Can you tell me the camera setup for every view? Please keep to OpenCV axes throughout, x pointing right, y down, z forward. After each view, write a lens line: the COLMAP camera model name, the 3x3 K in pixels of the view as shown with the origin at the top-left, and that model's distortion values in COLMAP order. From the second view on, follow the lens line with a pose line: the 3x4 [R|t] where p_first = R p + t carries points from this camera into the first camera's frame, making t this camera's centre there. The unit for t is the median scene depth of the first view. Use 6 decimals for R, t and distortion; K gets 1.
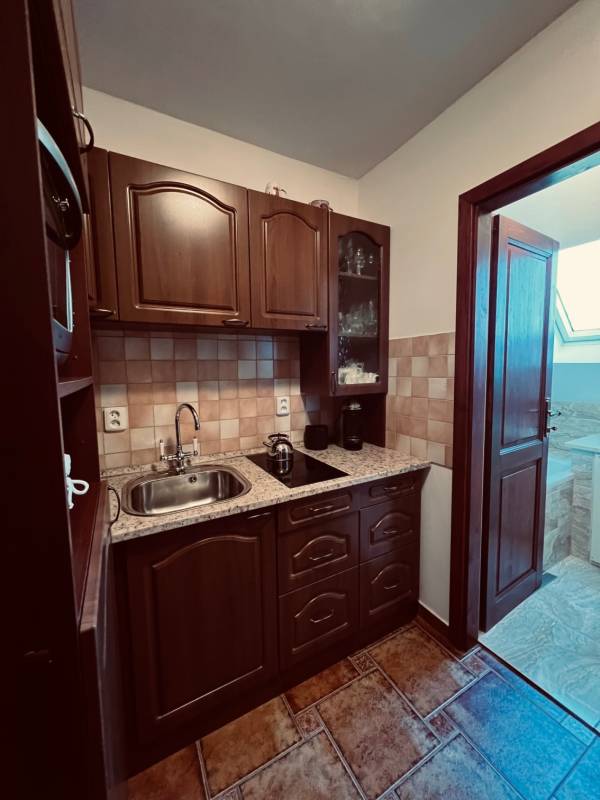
lens RADIAL K [[320.4, 0, 298.8], [0, 320.4, 395.3], [0, 0, 1]] dist [0.000021, 0.000247]
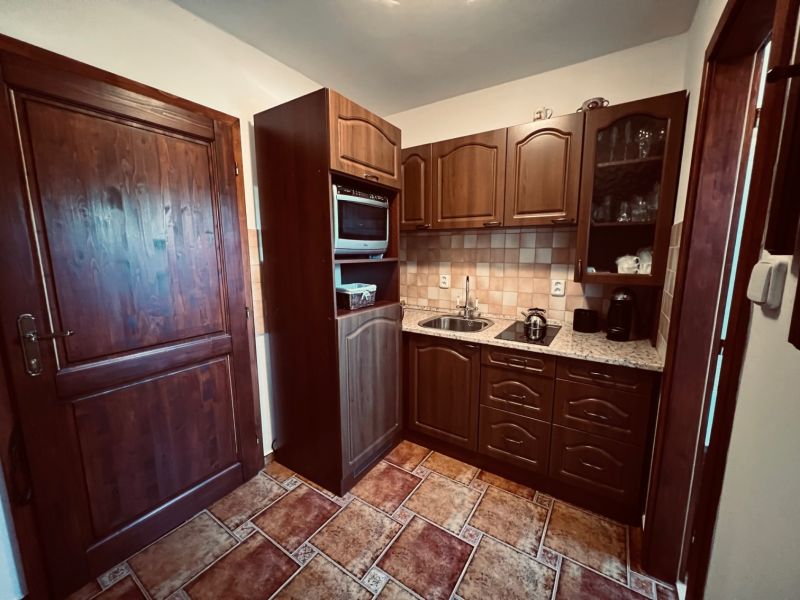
lens RADIAL K [[320.4, 0, 399.5], [0, 320.4, 299.4], [0, 0, 1]] dist [0.000021, 0.000247]
pose [[0.457907, 0.150183, -0.876222, 0.864484], [-0.081083, 0.988575, 0.127067, -0.031884], [0.885294, 0.012862, 0.464853, -0.059232]]
